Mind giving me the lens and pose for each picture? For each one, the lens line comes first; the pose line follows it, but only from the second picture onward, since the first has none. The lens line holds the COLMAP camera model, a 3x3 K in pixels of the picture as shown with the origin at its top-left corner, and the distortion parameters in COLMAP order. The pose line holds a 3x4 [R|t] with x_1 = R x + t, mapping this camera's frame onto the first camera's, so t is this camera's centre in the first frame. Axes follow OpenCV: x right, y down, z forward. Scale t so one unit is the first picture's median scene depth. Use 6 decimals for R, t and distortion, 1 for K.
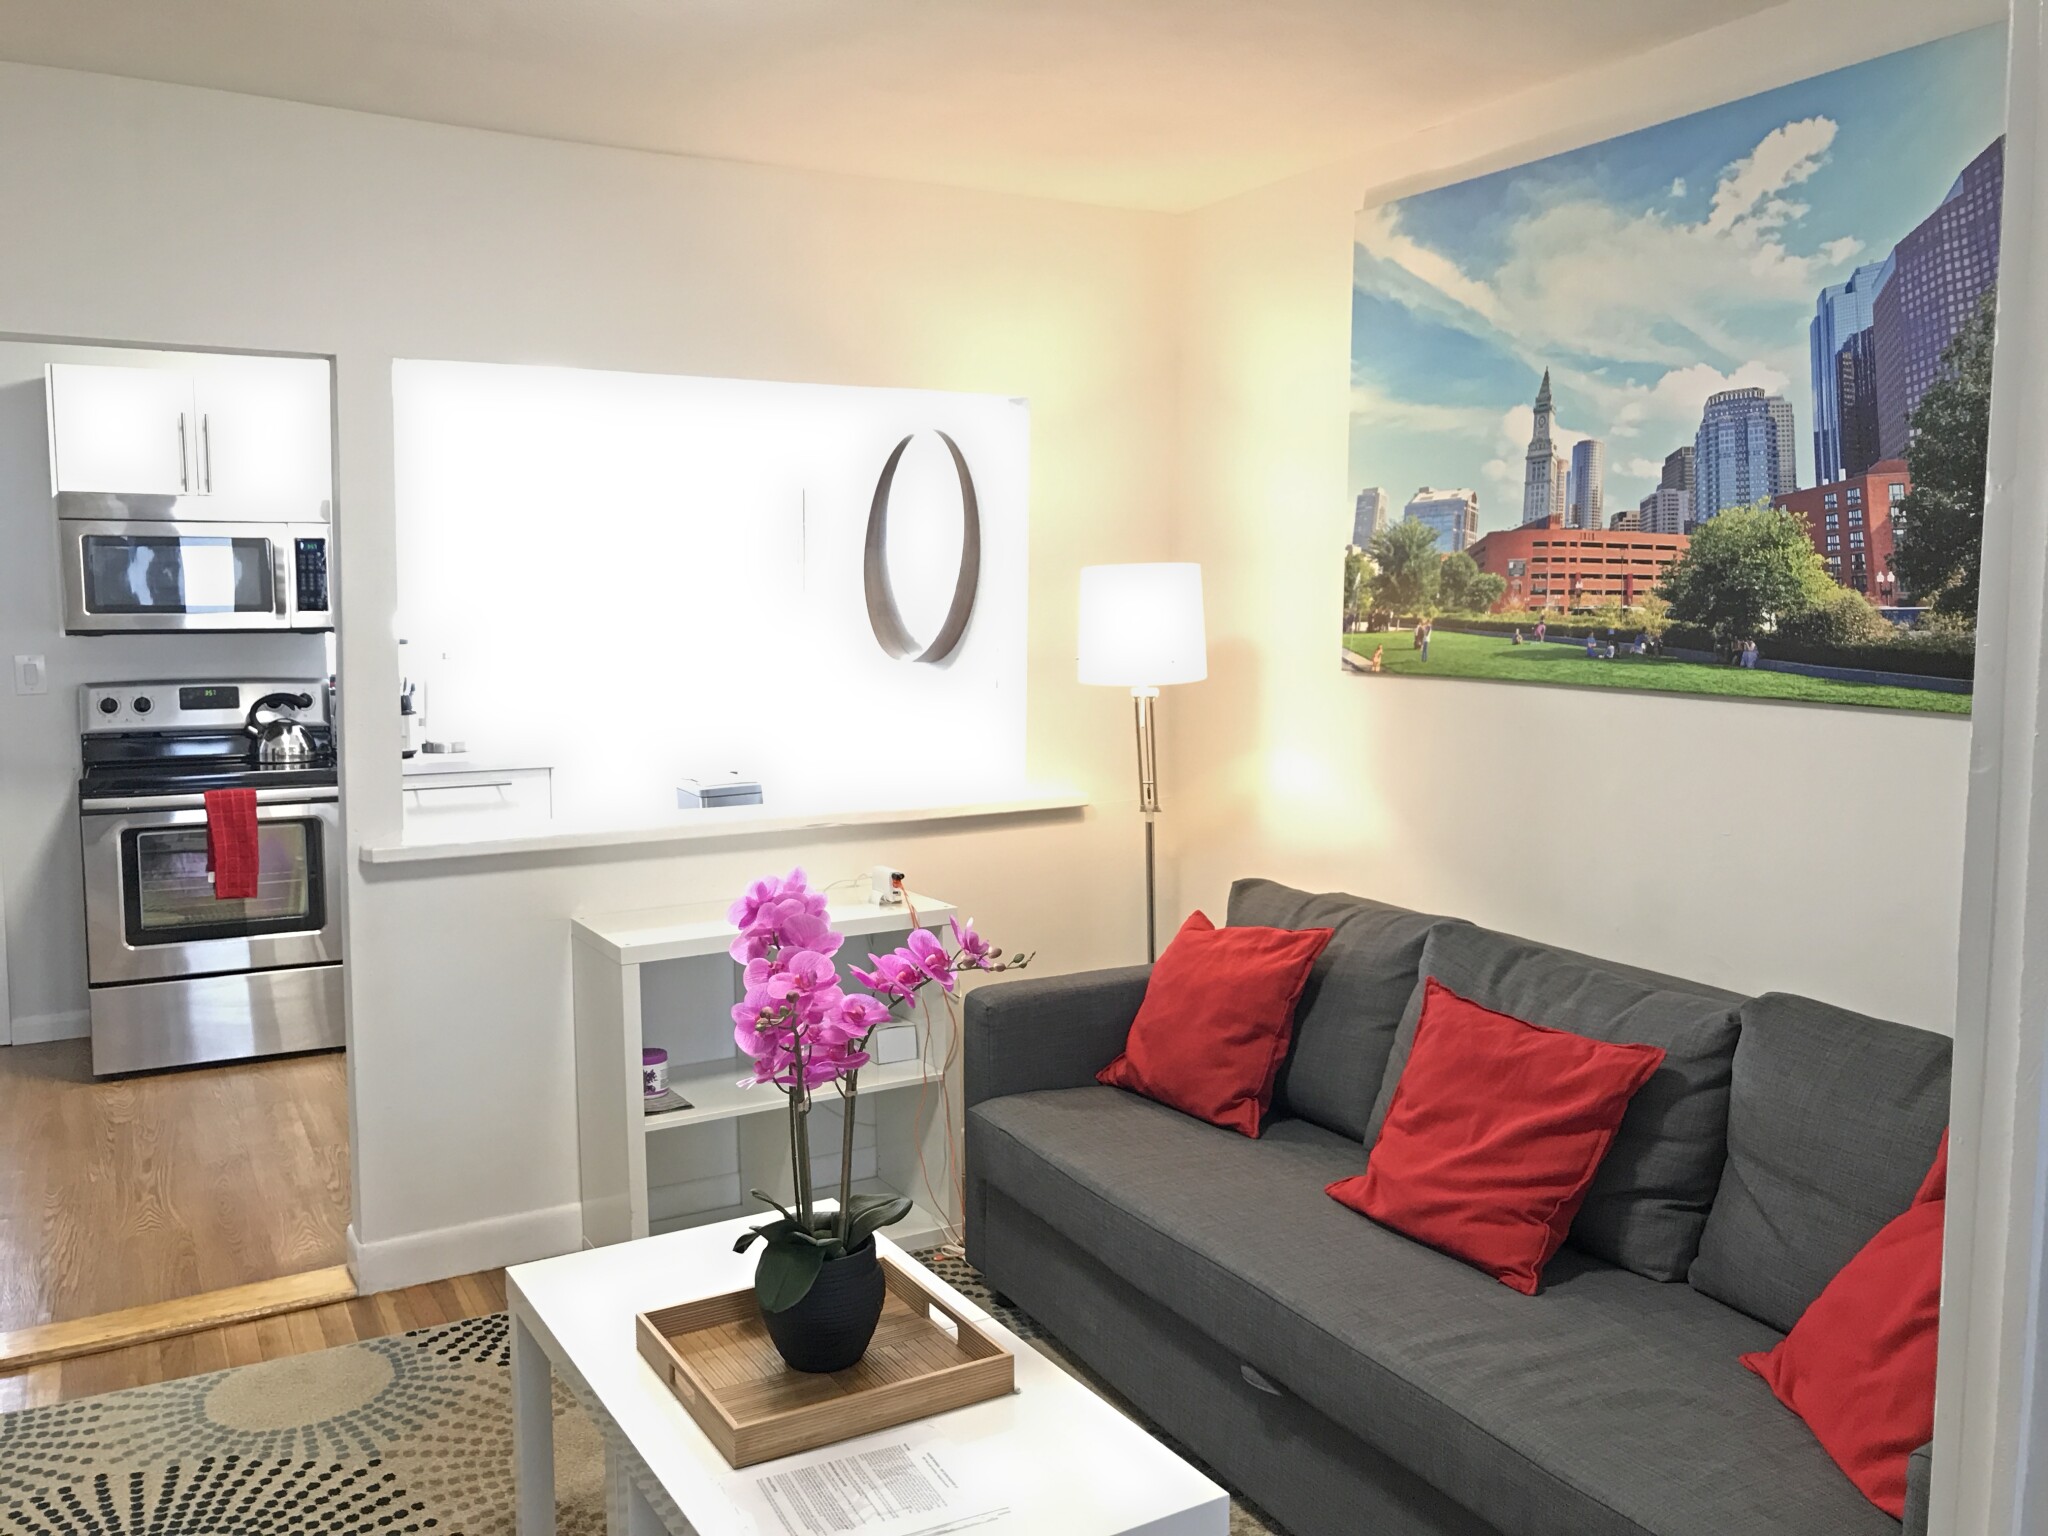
lens RADIAL K [[1705.0, 0, 1007.3], [0, 1705.0, 748.2], [0, 0, 1]] dist [0.025002, -0.021936]
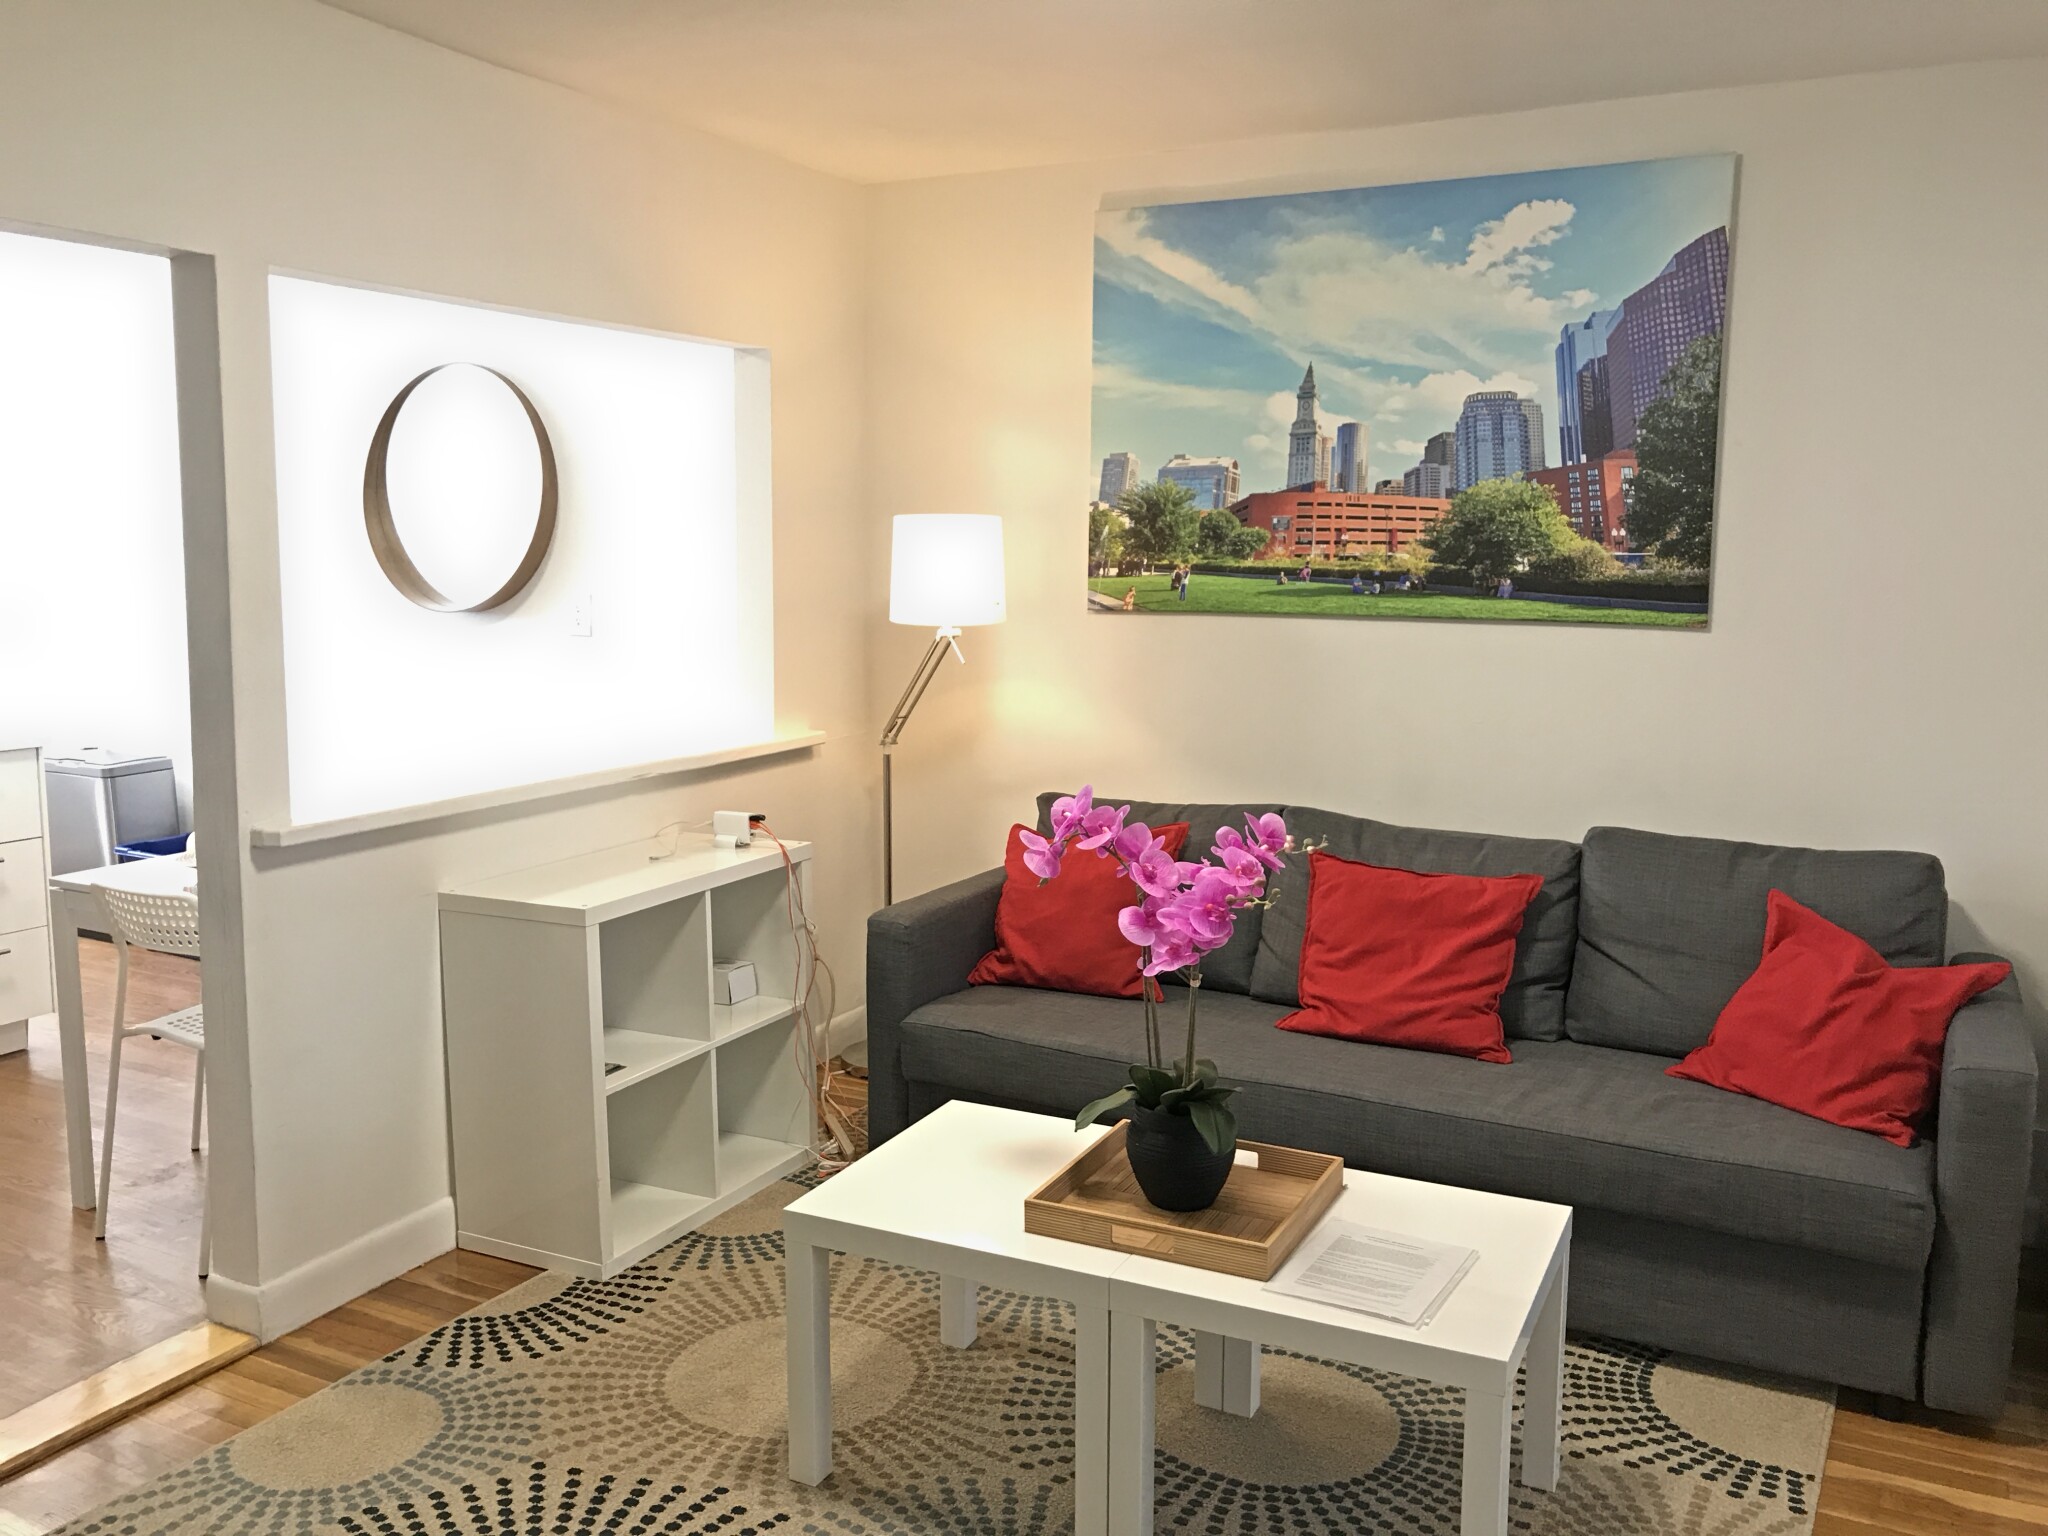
lens RADIAL K [[1705.0, 0, 1025.8], [0, 1705.0, 749.4], [0, 0, 1]] dist [0.025002, -0.021936]
pose [[0.833058, -0.061751, 0.549728, -0.625423], [0.046181, 0.998044, 0.042127, -0.001926], [-0.551255, -0.009707, 0.834281, 0.072690]]
